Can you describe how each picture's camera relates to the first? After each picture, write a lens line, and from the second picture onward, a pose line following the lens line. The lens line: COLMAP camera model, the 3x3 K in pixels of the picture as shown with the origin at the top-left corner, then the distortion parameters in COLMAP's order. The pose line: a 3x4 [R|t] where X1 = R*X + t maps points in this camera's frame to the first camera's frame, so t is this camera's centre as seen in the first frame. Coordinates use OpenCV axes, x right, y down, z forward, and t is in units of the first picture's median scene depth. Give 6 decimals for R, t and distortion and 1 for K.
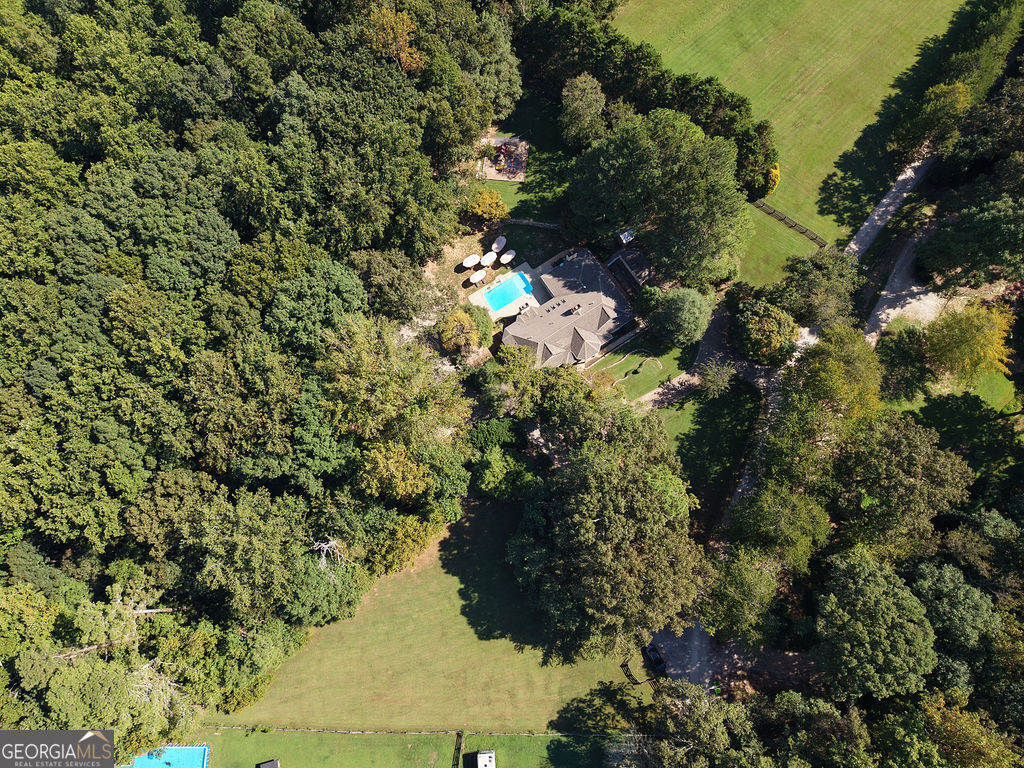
lens RADIAL K [[670.0, 0, 512.1], [0, 670.0, 381.5], [0, 0, 1]] dist [0.038466, -0.041529]
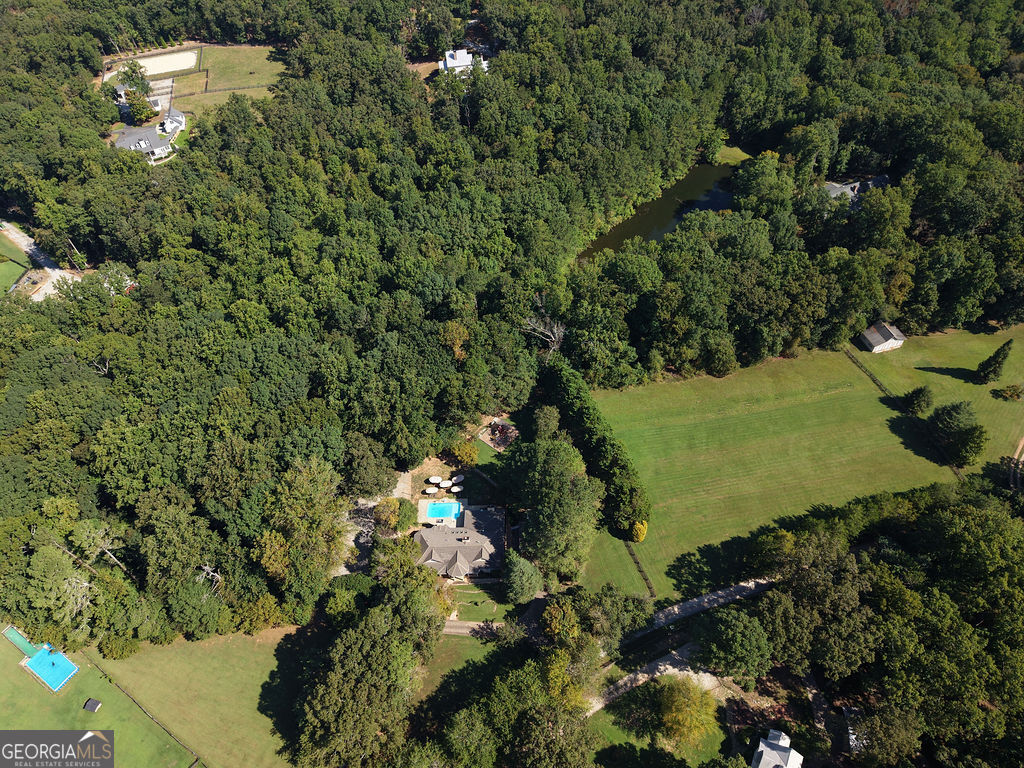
lens RADIAL K [[670.0, 0, 512.1], [0, 670.0, 381.5], [0, 0, 1]] dist [0.038466, -0.041529]
pose [[0.838750, 0.414476, -0.353141, 0.543488], [-0.520265, 0.801400, -0.295098, -0.010095], [0.160696, 0.431240, 0.887811, -0.377026]]
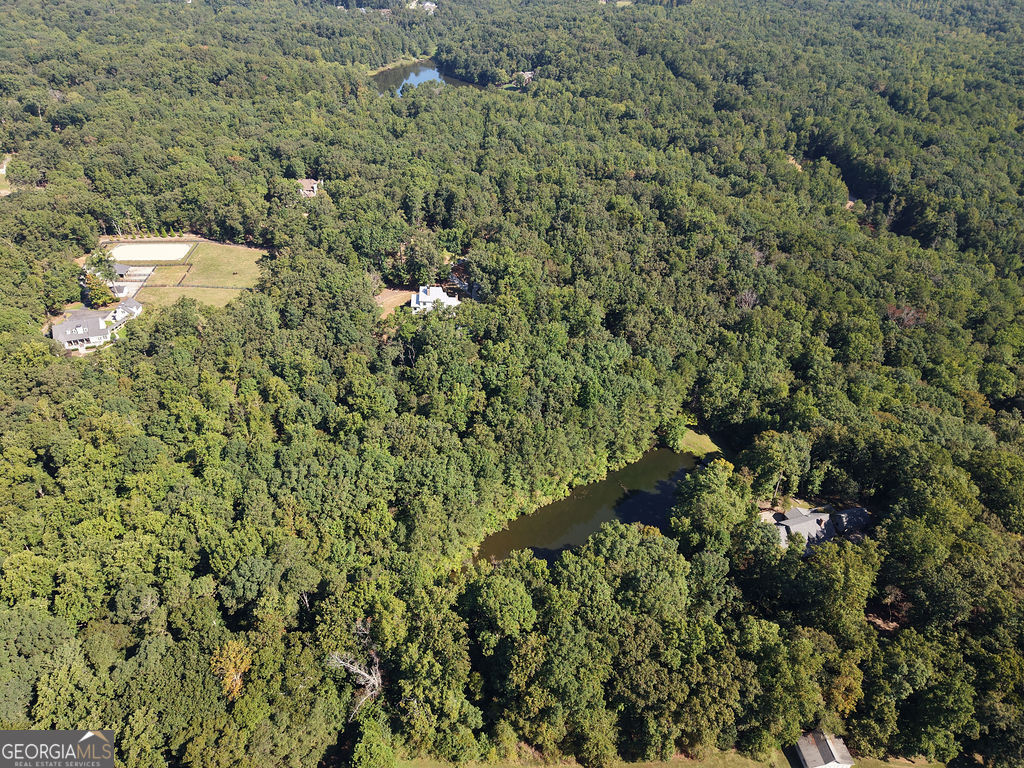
lens RADIAL K [[670.0, 0, 512.1], [0, 670.0, 381.5], [0, 0, 1]] dist [0.038466, -0.041529]
pose [[0.735438, 0.437619, -0.517320, 0.604956], [-0.667738, 0.597798, -0.443580, -0.587414], [0.115134, 0.671660, 0.731859, -0.216778]]
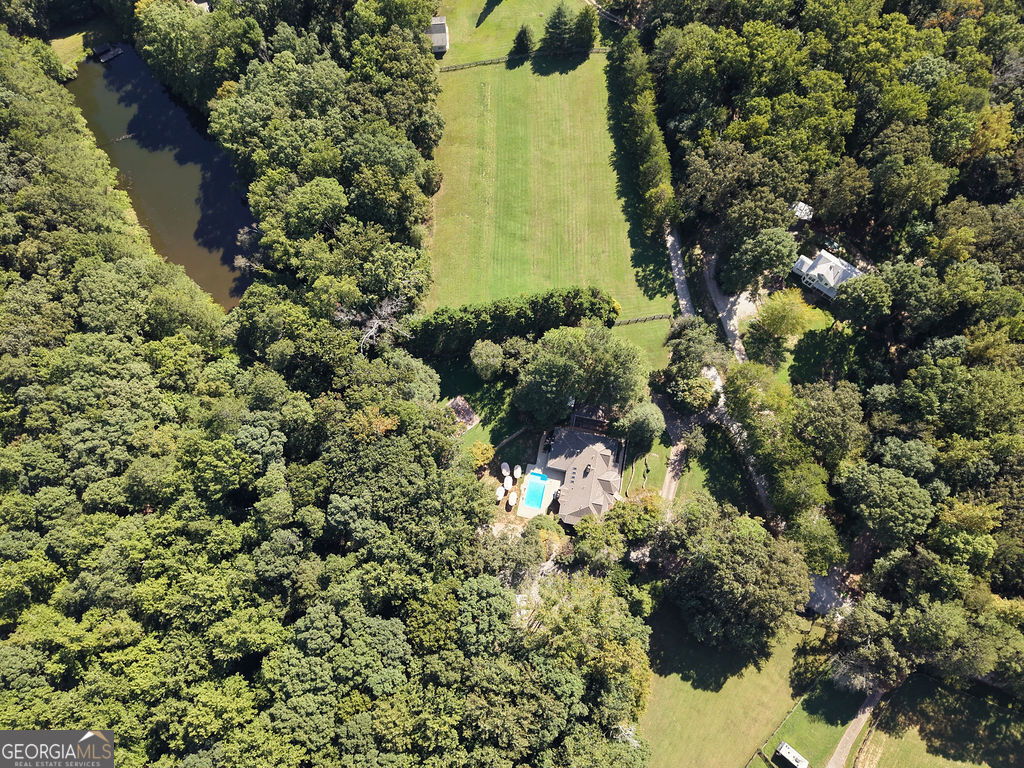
lens RADIAL K [[670.0, 0, 512.1], [0, 670.0, 381.5], [0, 0, 1]] dist [0.038466, -0.041529]
pose [[0.700602, -0.677021, 0.225390, -0.209798], [0.687970, 0.724722, 0.038416, -0.406826], [-0.189353, 0.128147, 0.973511, -0.346022]]
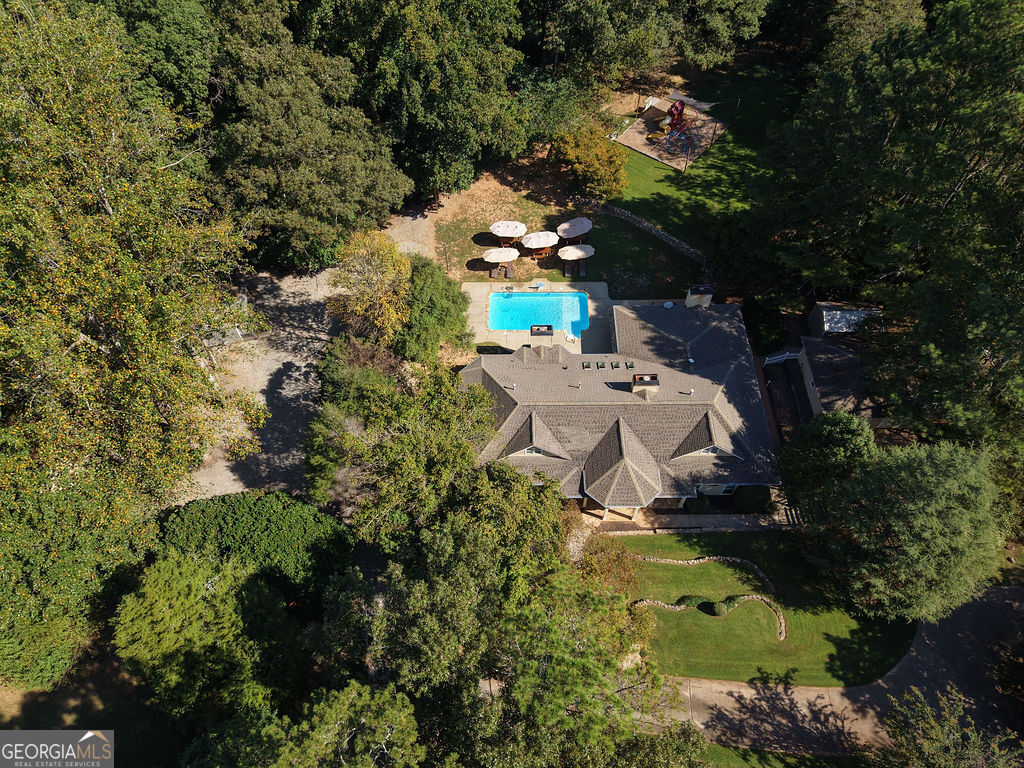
lens RADIAL K [[670.0, 0, 512.1], [0, 670.0, 381.5], [0, 0, 1]] dist [0.038466, -0.041529]
pose [[0.842134, 0.471846, -0.261097, 0.135298], [-0.527630, 0.820987, -0.218143, 0.021212], [0.111428, 0.321469, 0.940341, 0.618902]]
